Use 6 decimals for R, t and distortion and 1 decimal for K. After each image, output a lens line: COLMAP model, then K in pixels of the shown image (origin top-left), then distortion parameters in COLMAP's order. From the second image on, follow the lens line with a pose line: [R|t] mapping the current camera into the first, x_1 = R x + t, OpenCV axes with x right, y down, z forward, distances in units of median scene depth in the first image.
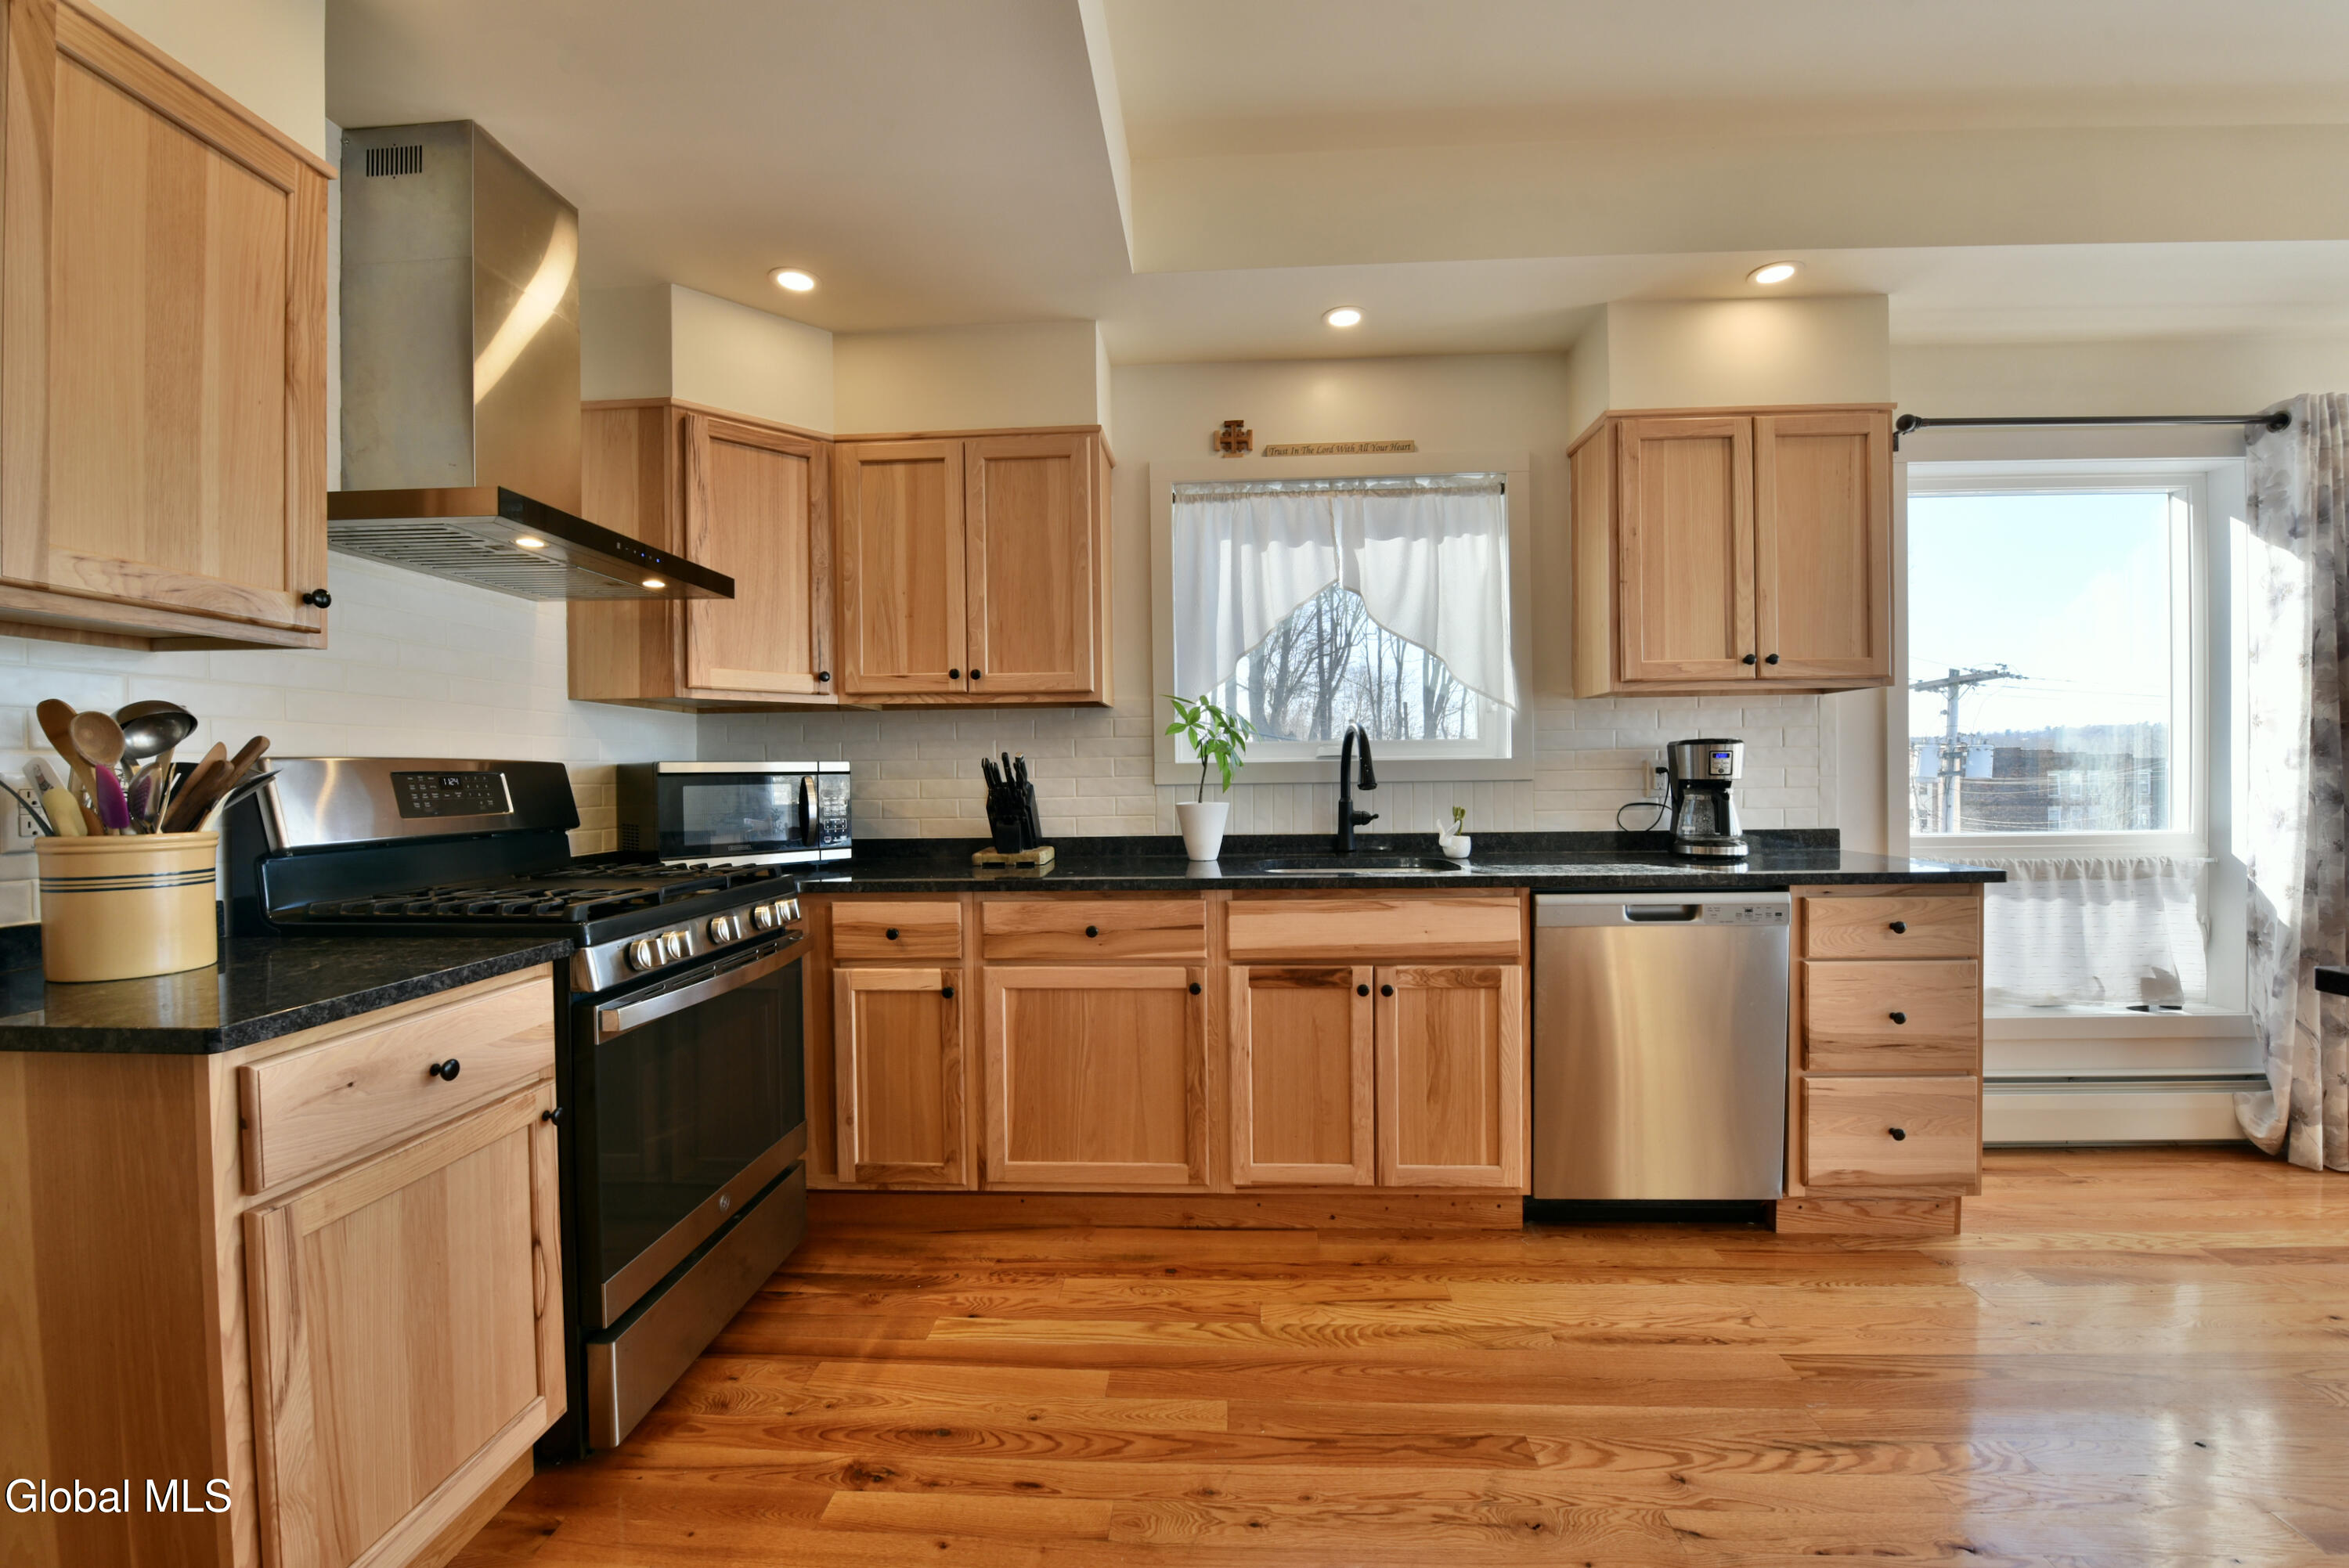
lens RADIAL K [[941.3, 0, 1156.9], [0, 941.3, 789.0], [0, 0, 1]] dist [-0.013698, -0.004357]
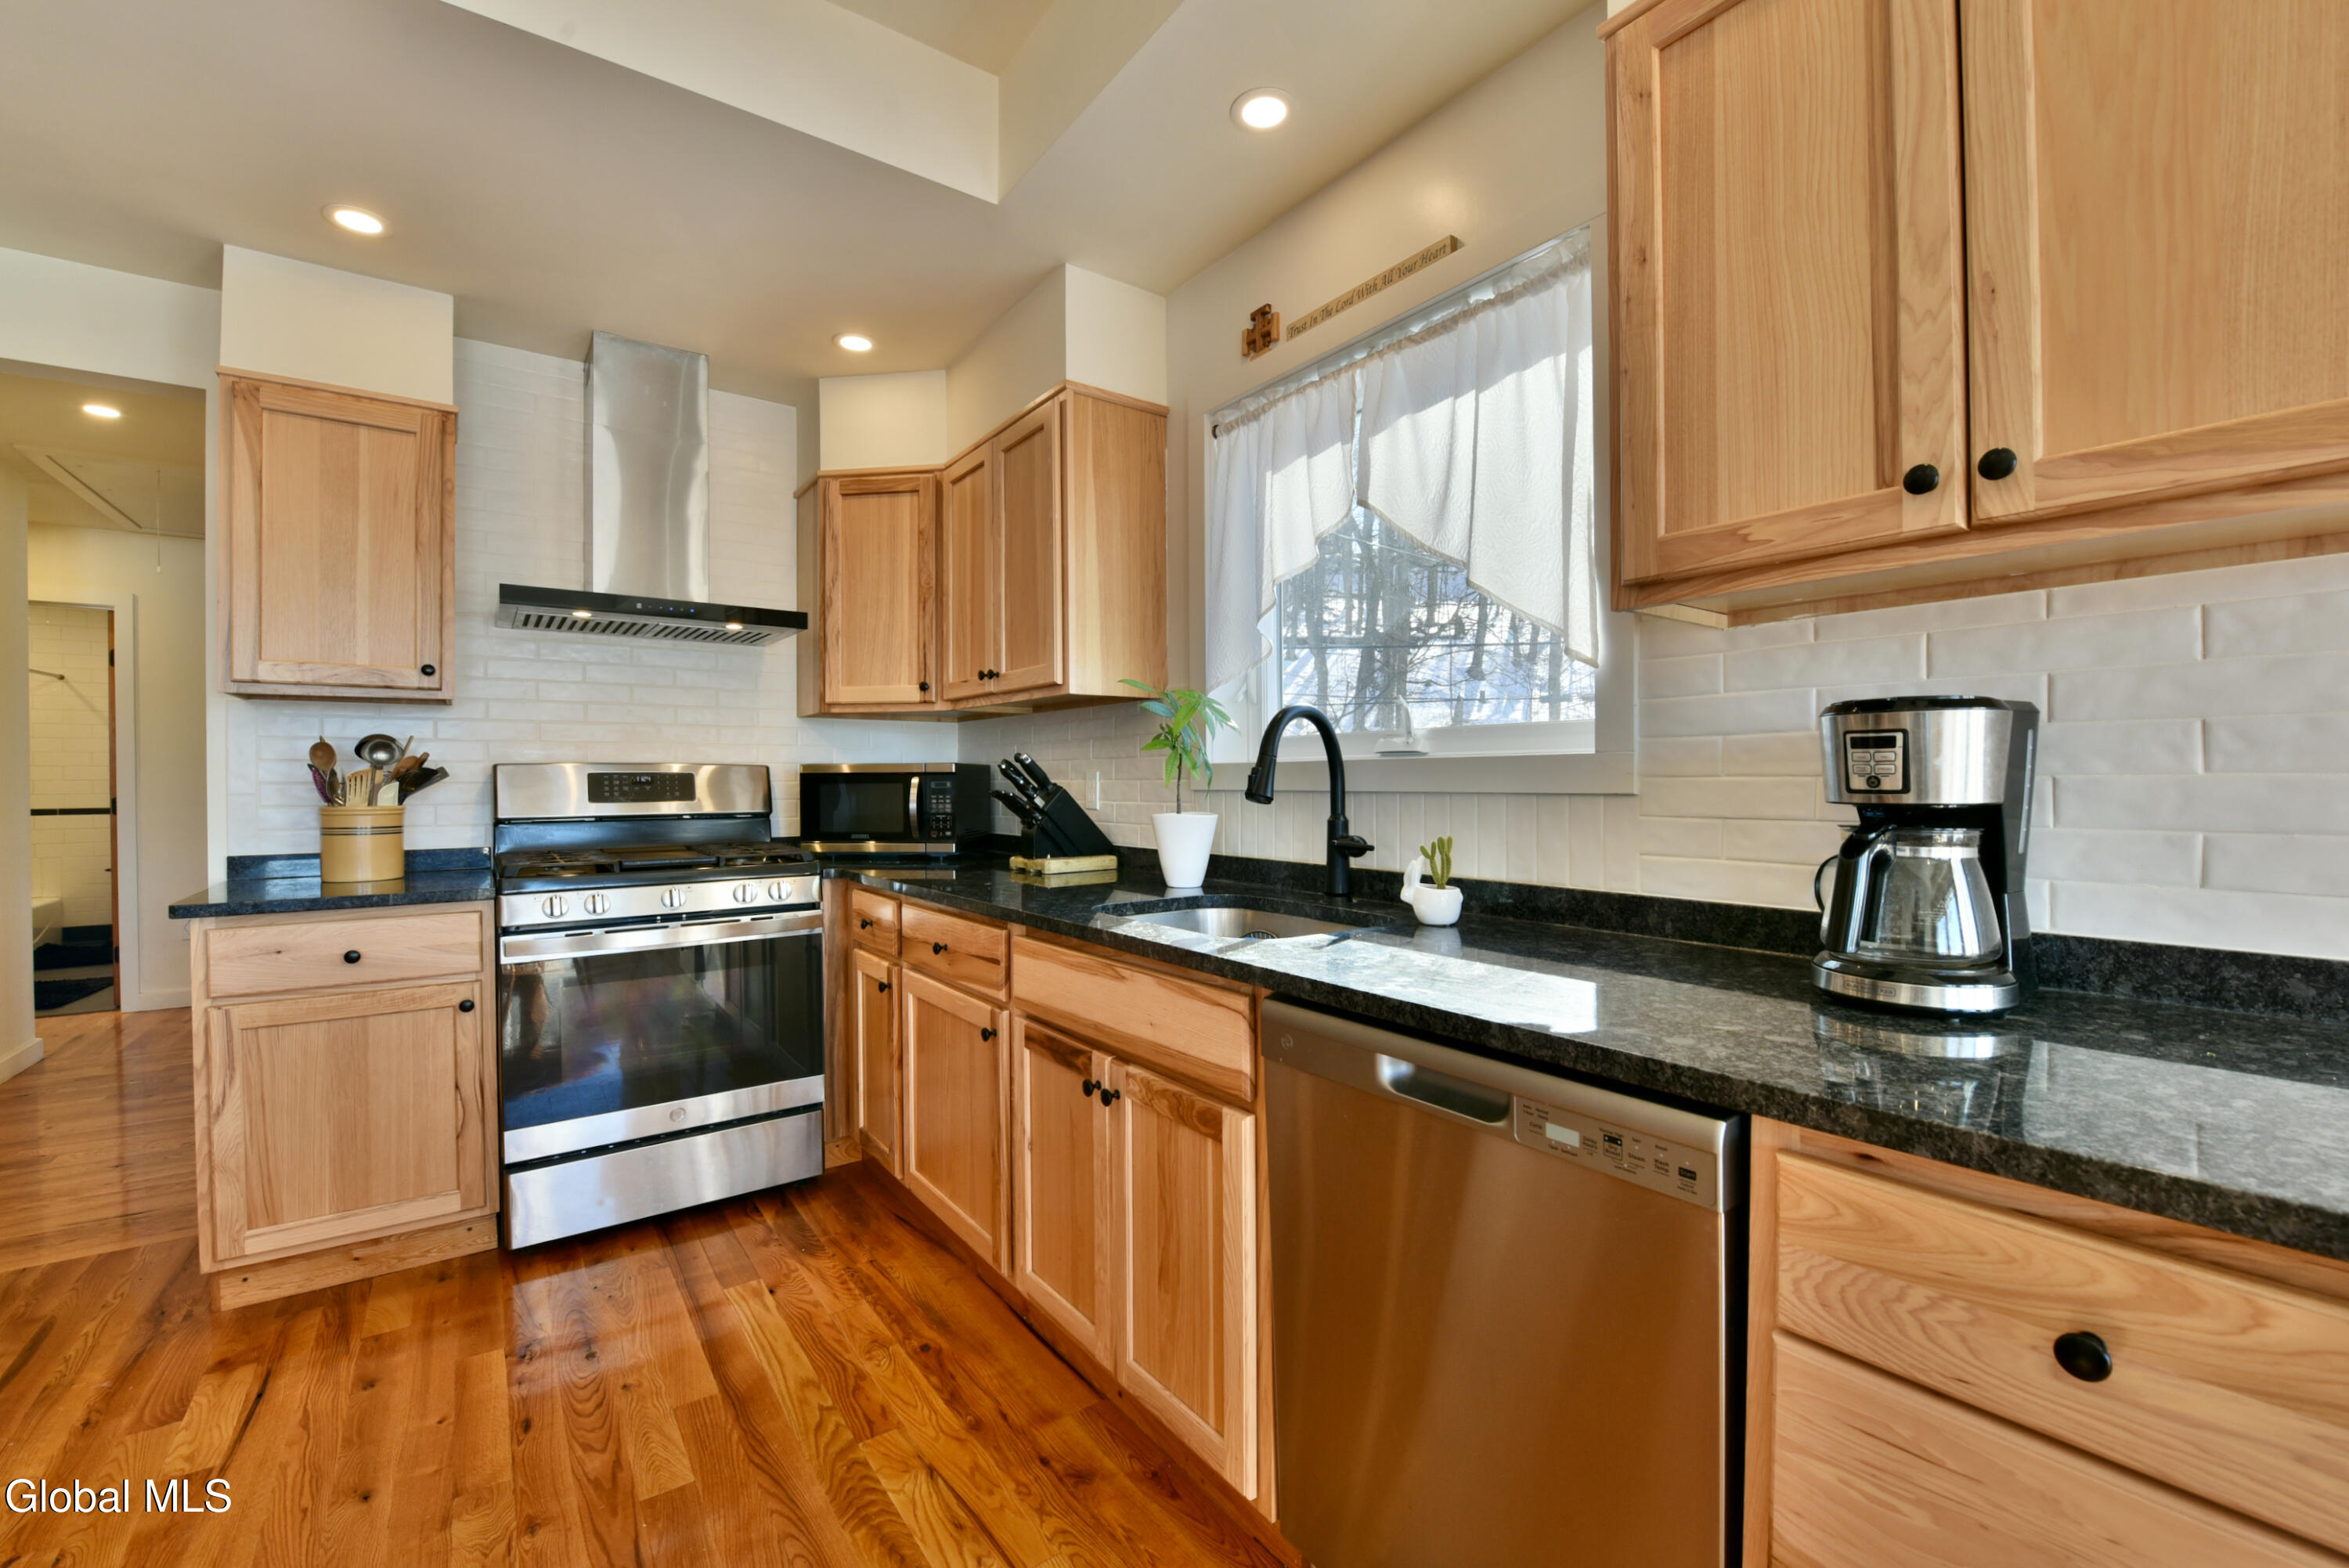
lens RADIAL K [[941.3, 0, 1156.9], [0, 941.3, 789.0], [0, 0, 1]] dist [-0.013698, -0.004357]
pose [[0.643732, 0.018418, -0.765029, 0.772786], [-0.015391, 0.999820, 0.011120, -0.017748], [0.765096, 0.004616, 0.643900, 0.574506]]
